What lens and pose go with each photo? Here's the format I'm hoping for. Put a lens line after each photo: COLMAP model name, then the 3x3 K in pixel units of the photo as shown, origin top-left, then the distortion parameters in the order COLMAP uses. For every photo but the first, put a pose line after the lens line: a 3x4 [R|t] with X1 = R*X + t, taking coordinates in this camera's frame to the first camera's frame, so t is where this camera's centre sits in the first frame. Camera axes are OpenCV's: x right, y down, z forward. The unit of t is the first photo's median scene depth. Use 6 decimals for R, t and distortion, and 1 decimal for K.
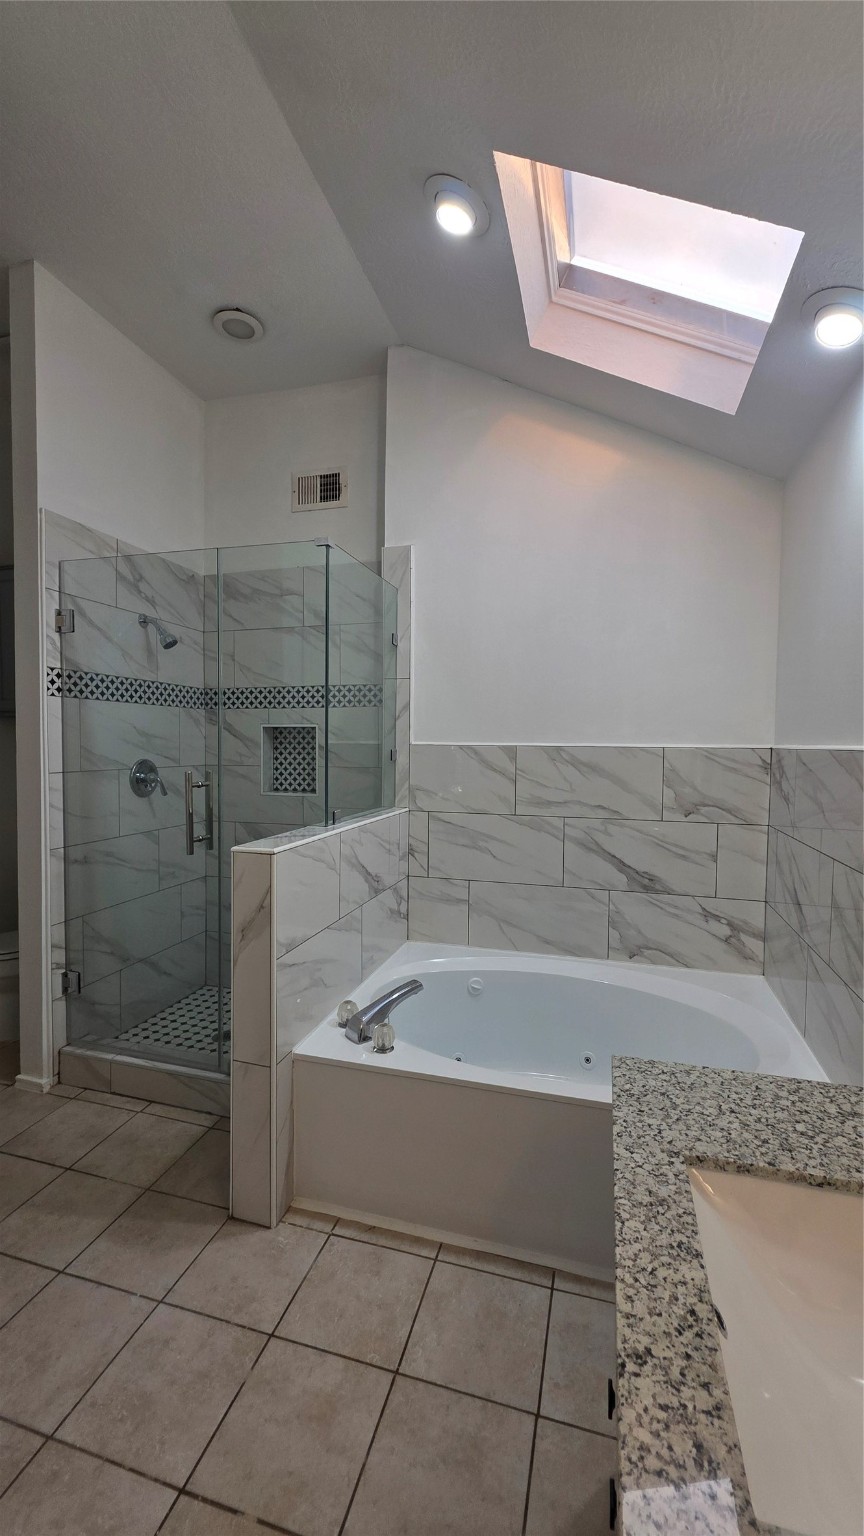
lens RADIAL K [[615.6, 0, 437.3], [0, 615.6, 763.9], [0, 0, 1]] dist [-0.002629, -0.000422]
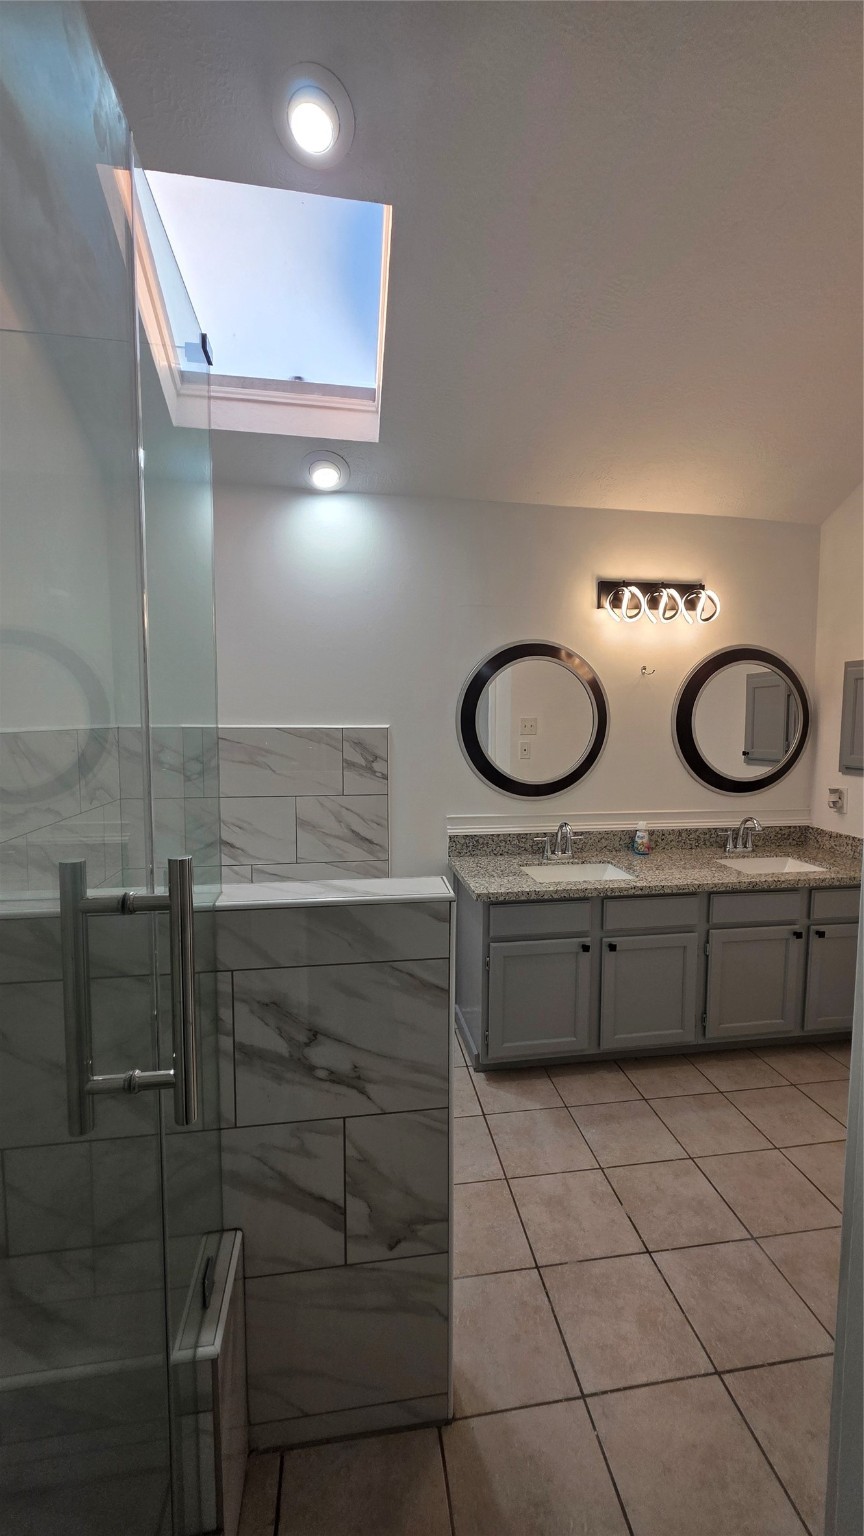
lens RADIAL K [[615.6, 0, 436.9], [0, 615.6, 768.3], [0, 0, 1]] dist [-0.002629, -0.000422]
pose [[-0.415673, -0.088724, 0.905176, -1.246664], [0.027005, 0.993588, 0.109792, -0.112063], [-0.909113, 0.070082, -0.410611, 1.727851]]
